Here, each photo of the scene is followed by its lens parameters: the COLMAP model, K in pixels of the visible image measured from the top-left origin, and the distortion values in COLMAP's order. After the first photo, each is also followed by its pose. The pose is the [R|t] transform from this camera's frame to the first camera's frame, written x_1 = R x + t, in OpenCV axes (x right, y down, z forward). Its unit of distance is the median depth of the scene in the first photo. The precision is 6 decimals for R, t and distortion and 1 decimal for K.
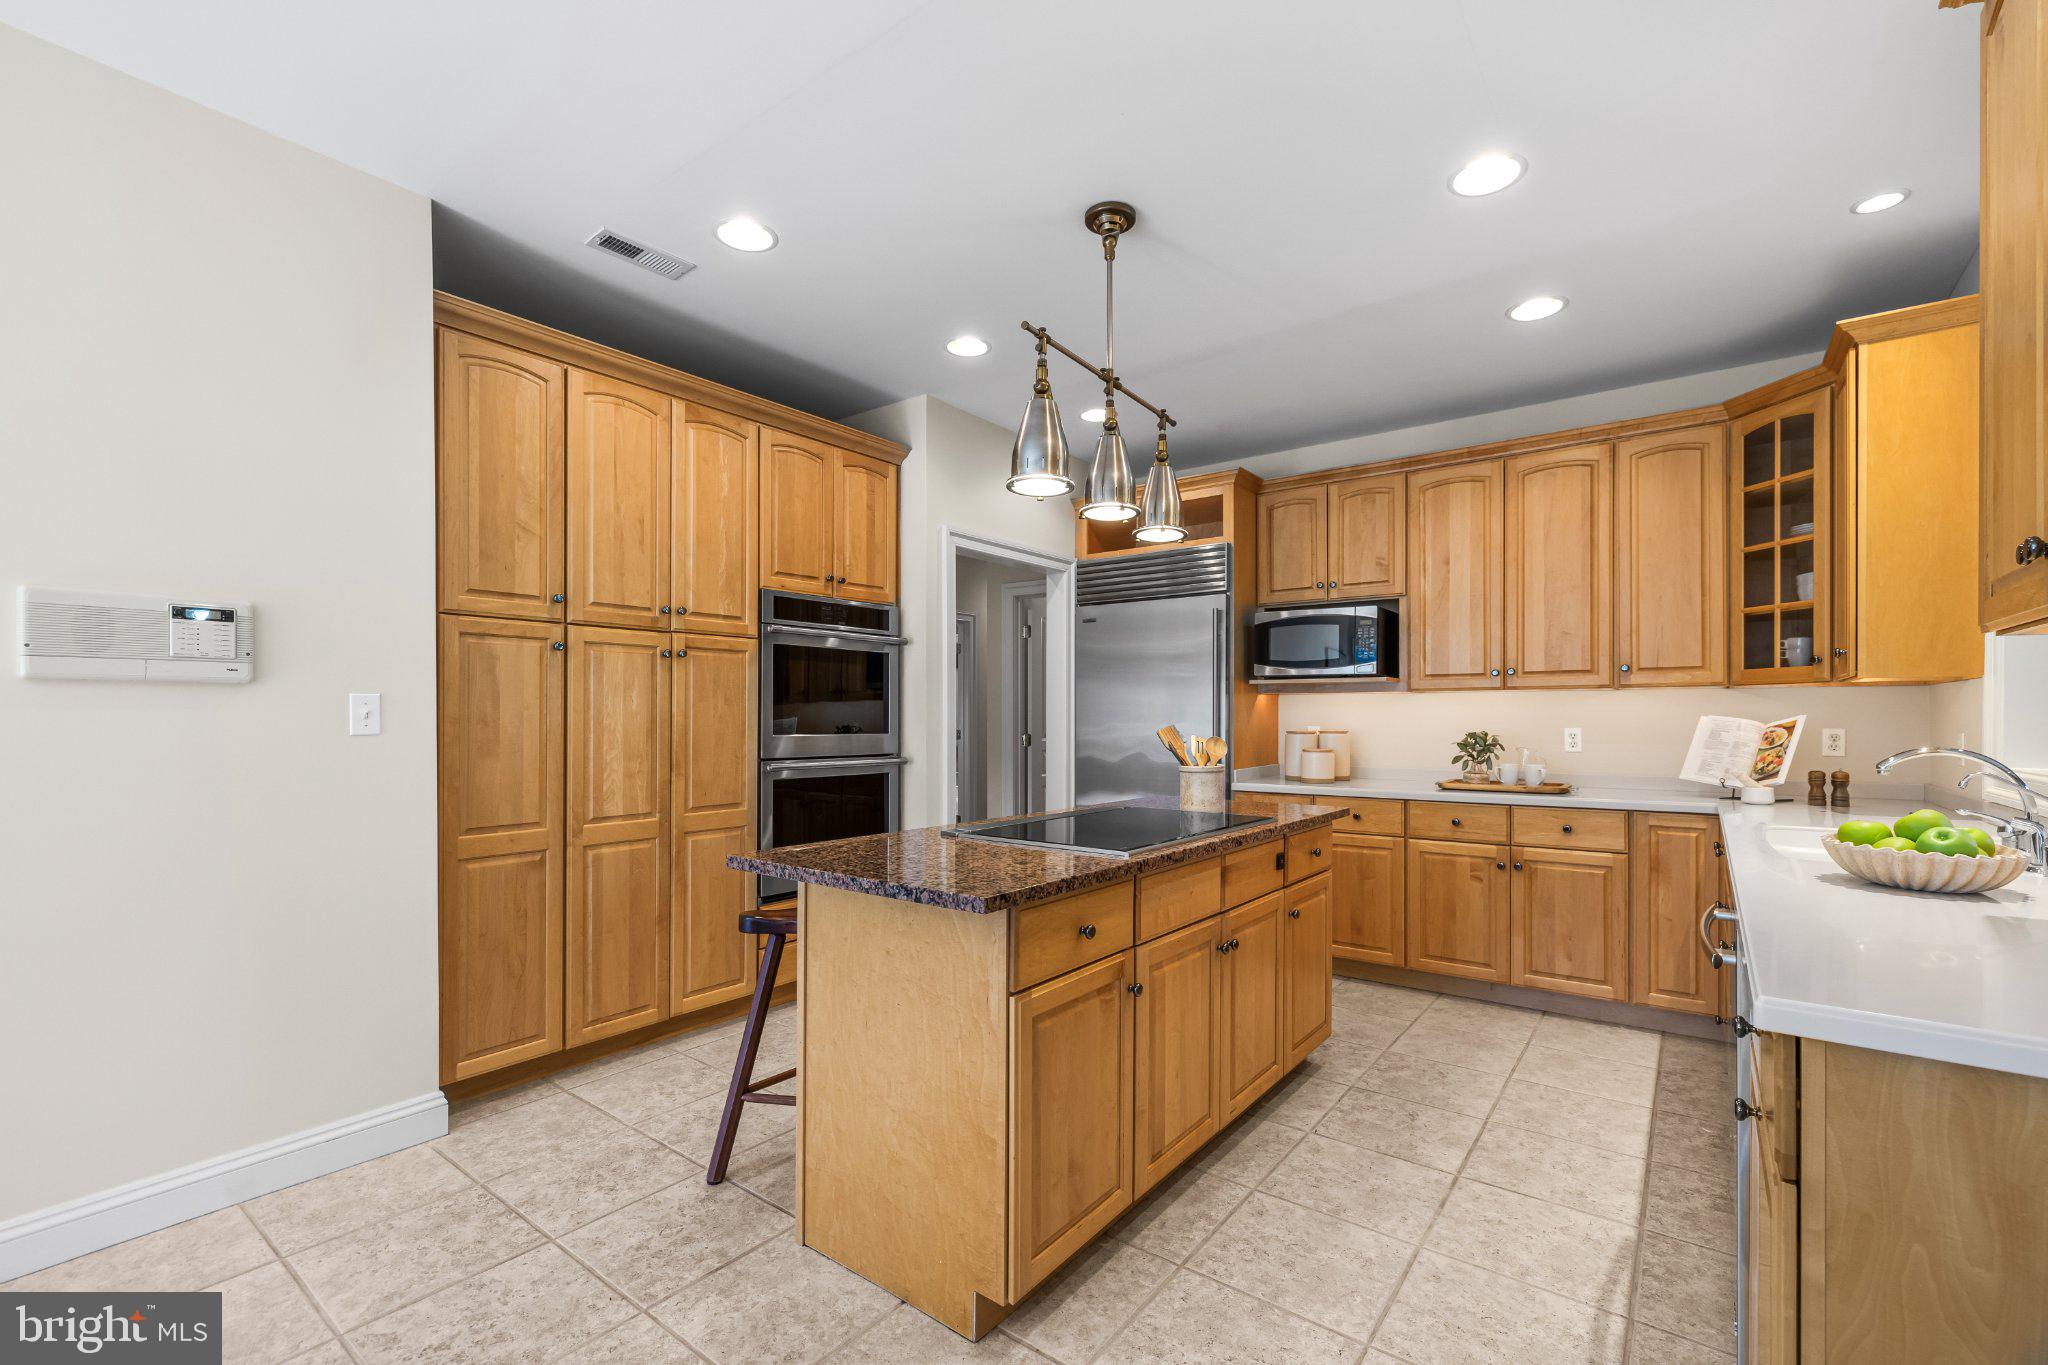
lens RADIAL K [[887.1, 0, 1029.3], [0, 887.1, 717.8], [0, 0, 1]] dist [0.010185, -0.000242]
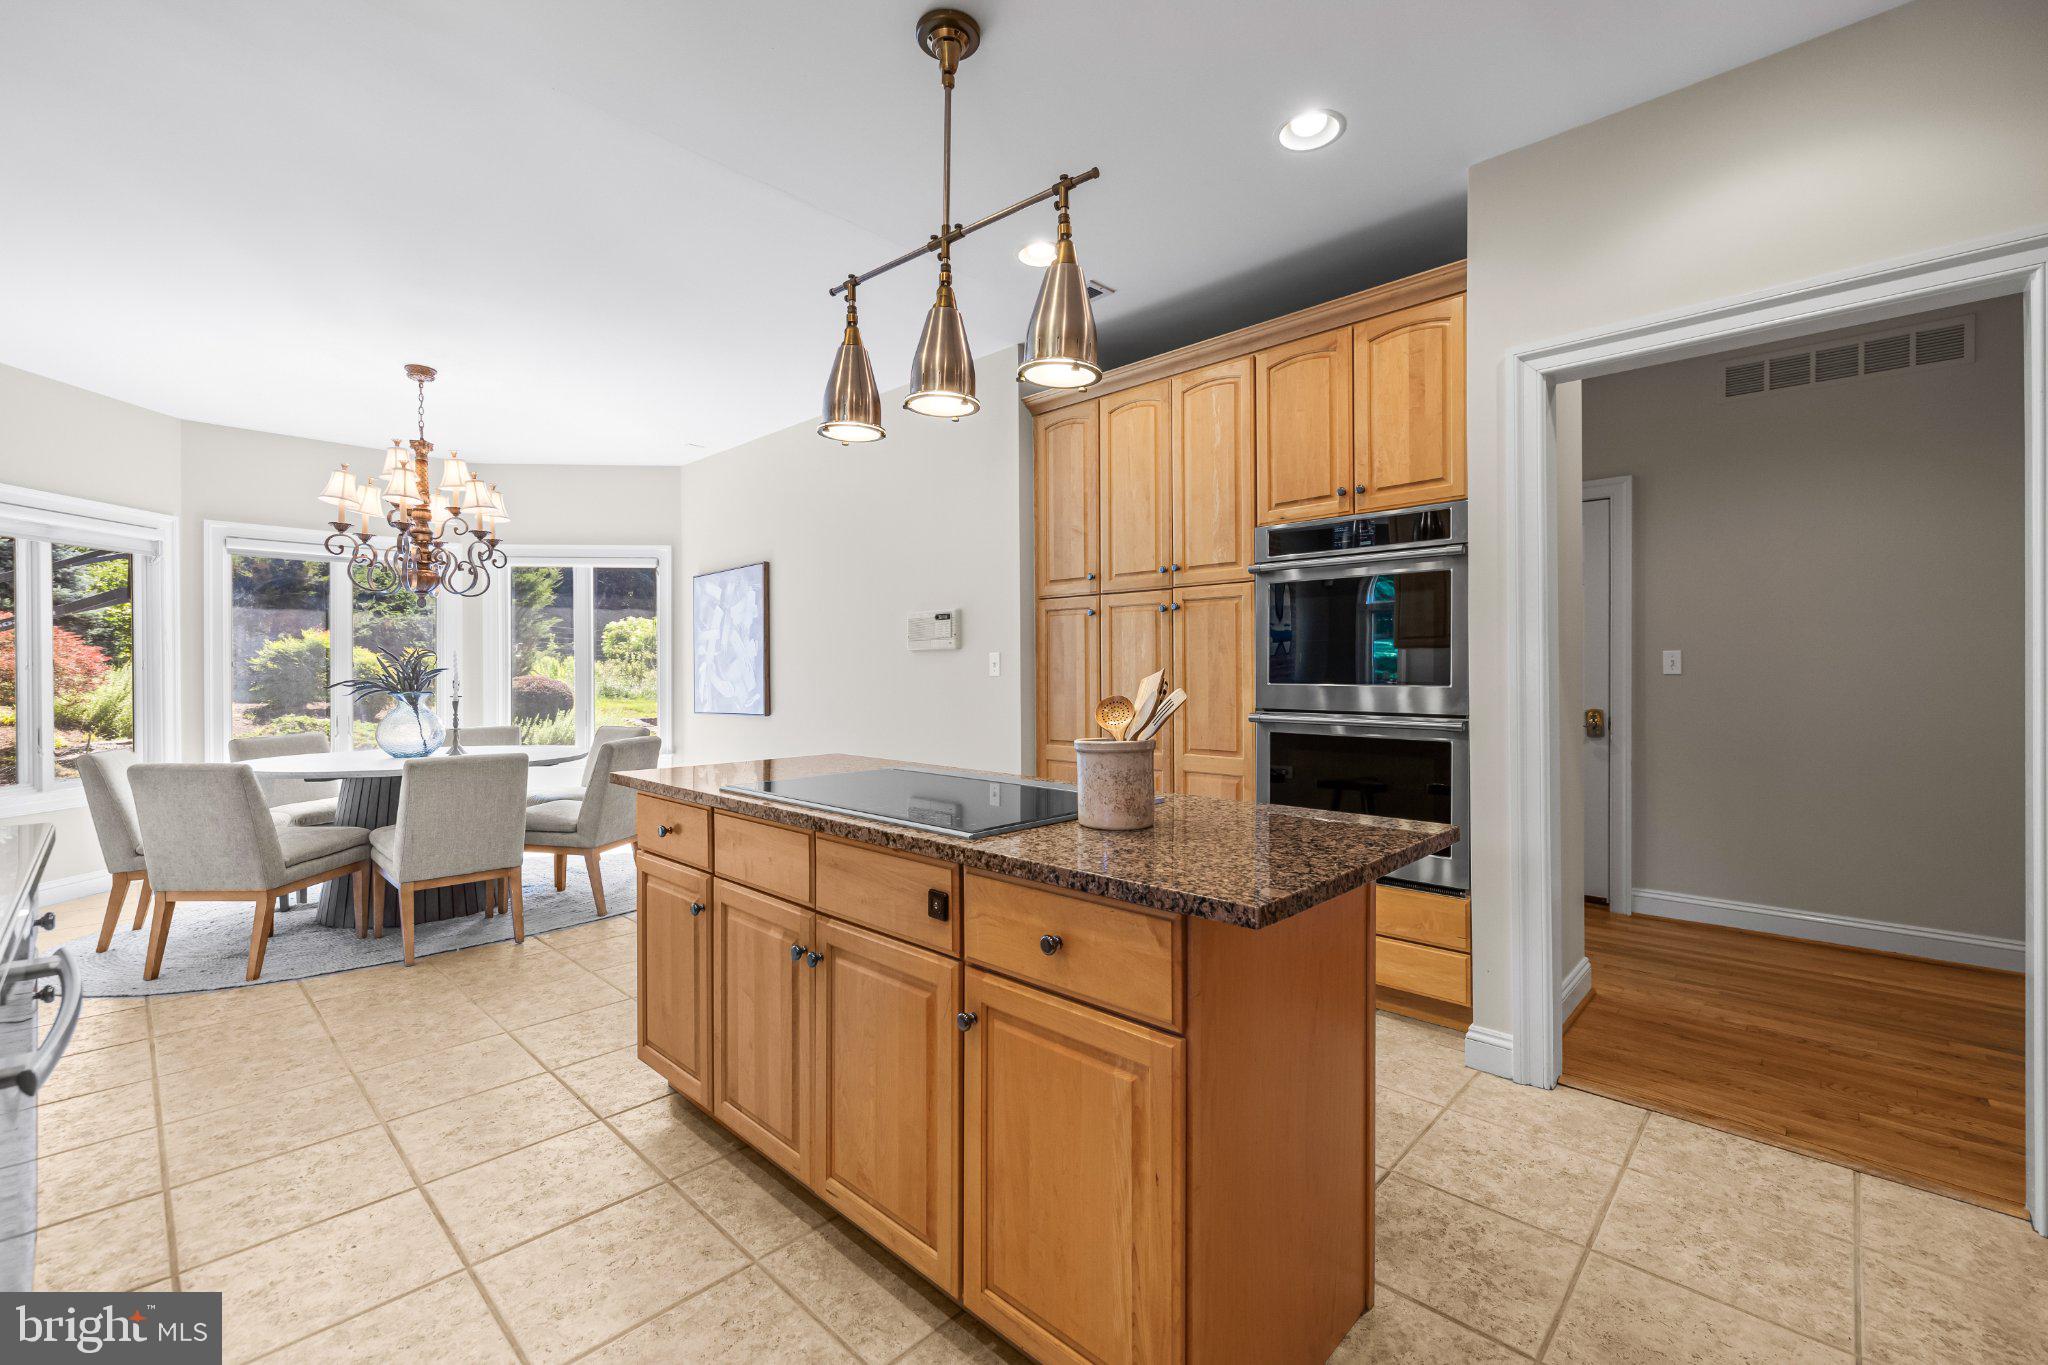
lens RADIAL K [[866.2, 0, 1027.4], [0, 866.2, 674.8], [0, 0, 1]] dist [0.002844, -0.001084]
pose [[-0.110204, 0.002184, -0.993907, 0.643595], [-0.000768, 0.999997, 0.002282, 0.008931], [0.993909, 0.001015, -0.110202, 0.866363]]
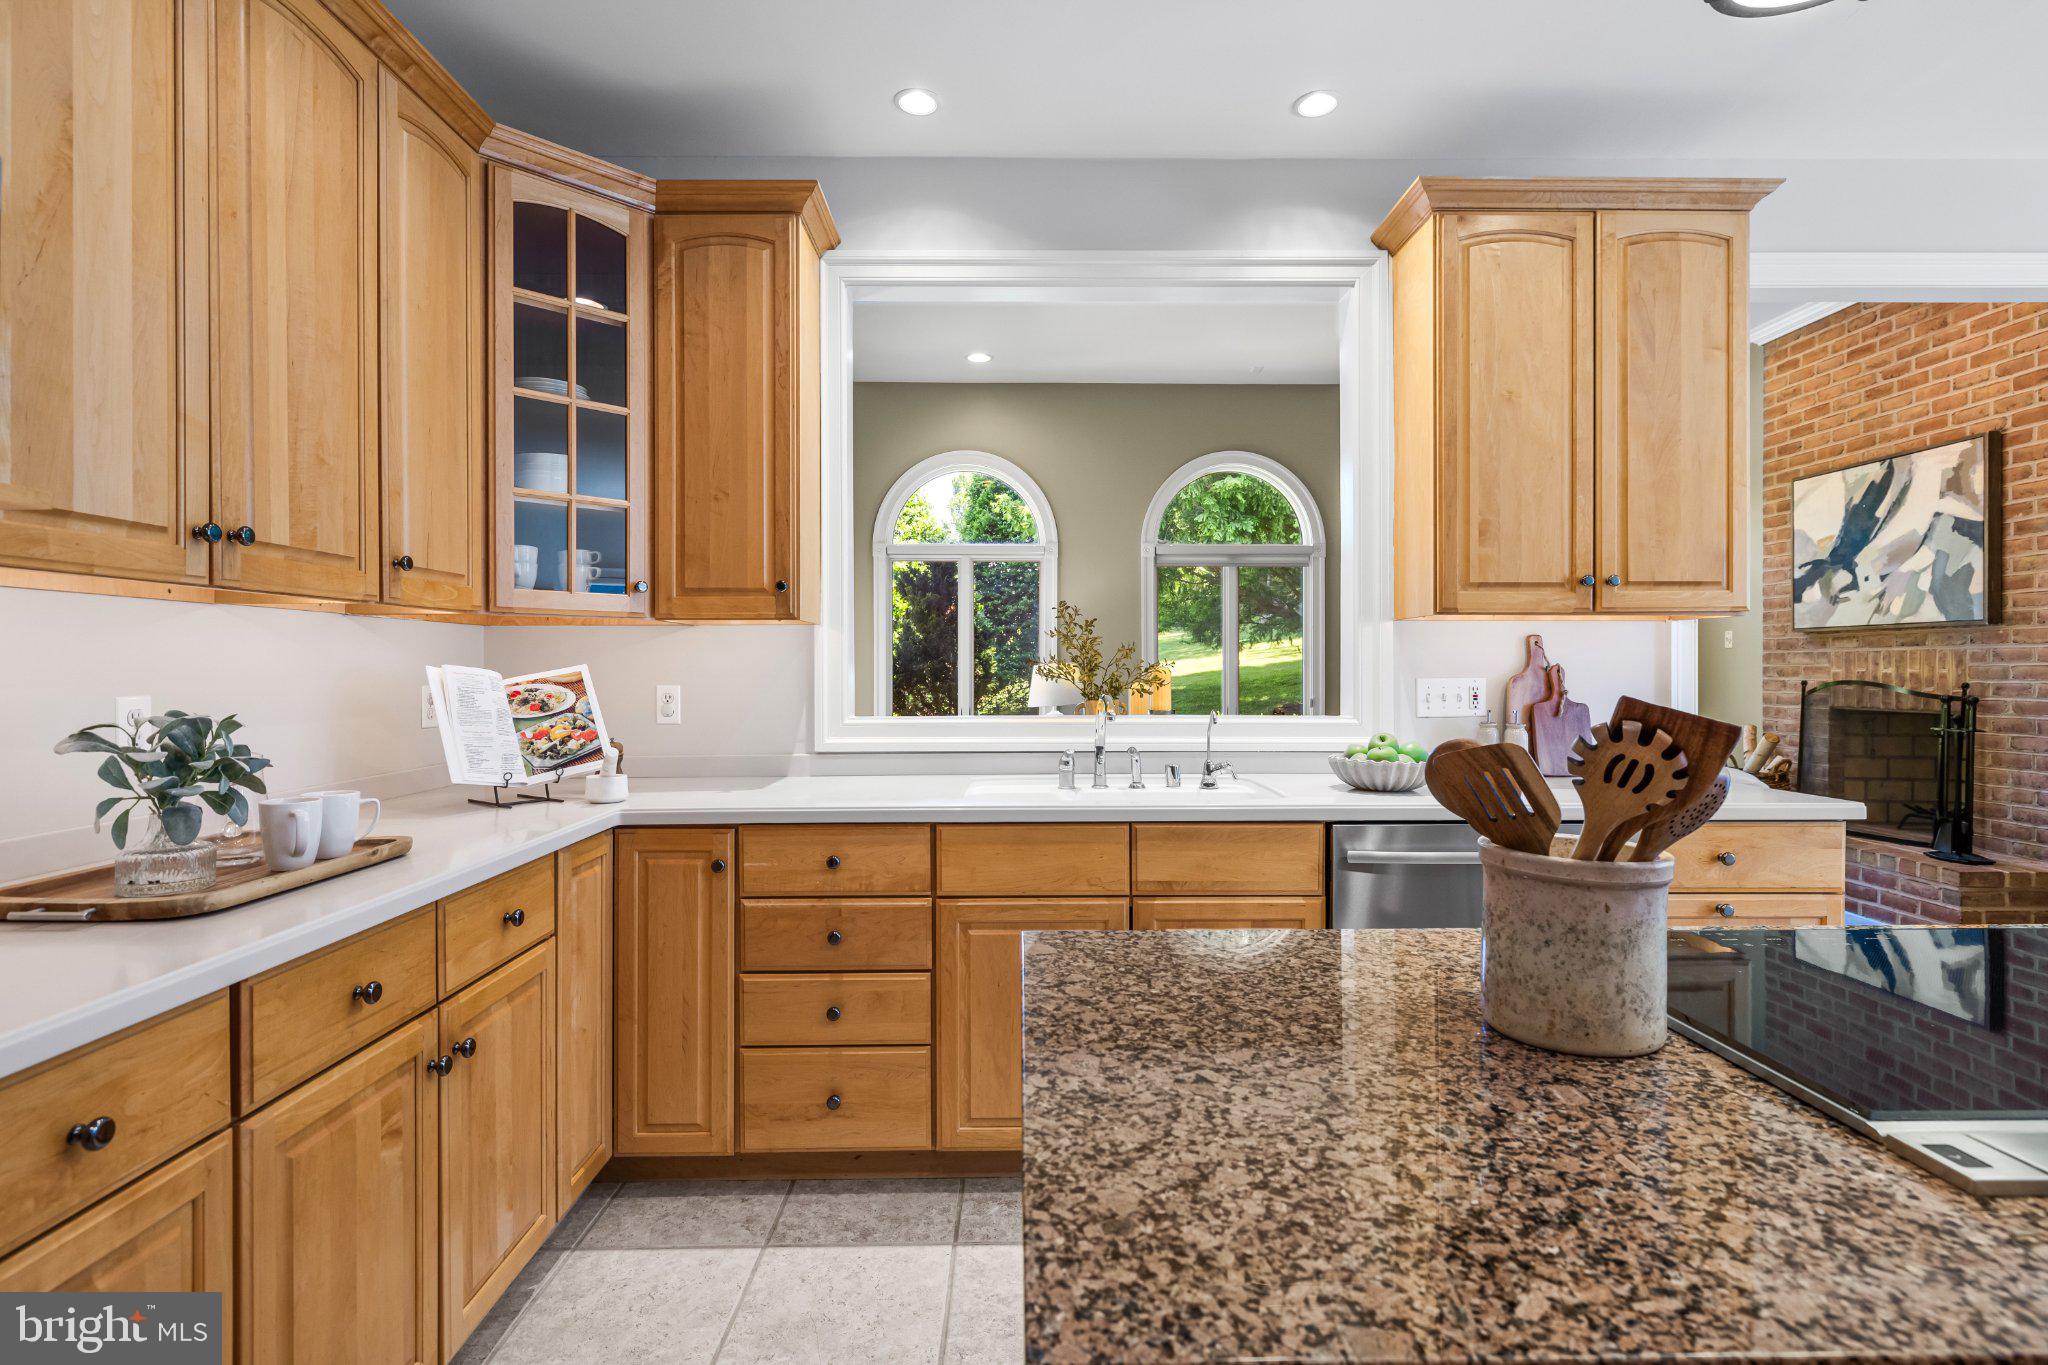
lens RADIAL K [[1003.2, 0, 1030.7], [0, 1003.2, 674.5], [0, 0, 1]] dist [-0.000903, 0.000977]
pose [[-0.610621, -0.004458, 0.791911, 0.049224], [0.002781, 0.999966, 0.007774, -0.000045], [-0.791918, 0.006950, -0.610587, 1.118799]]
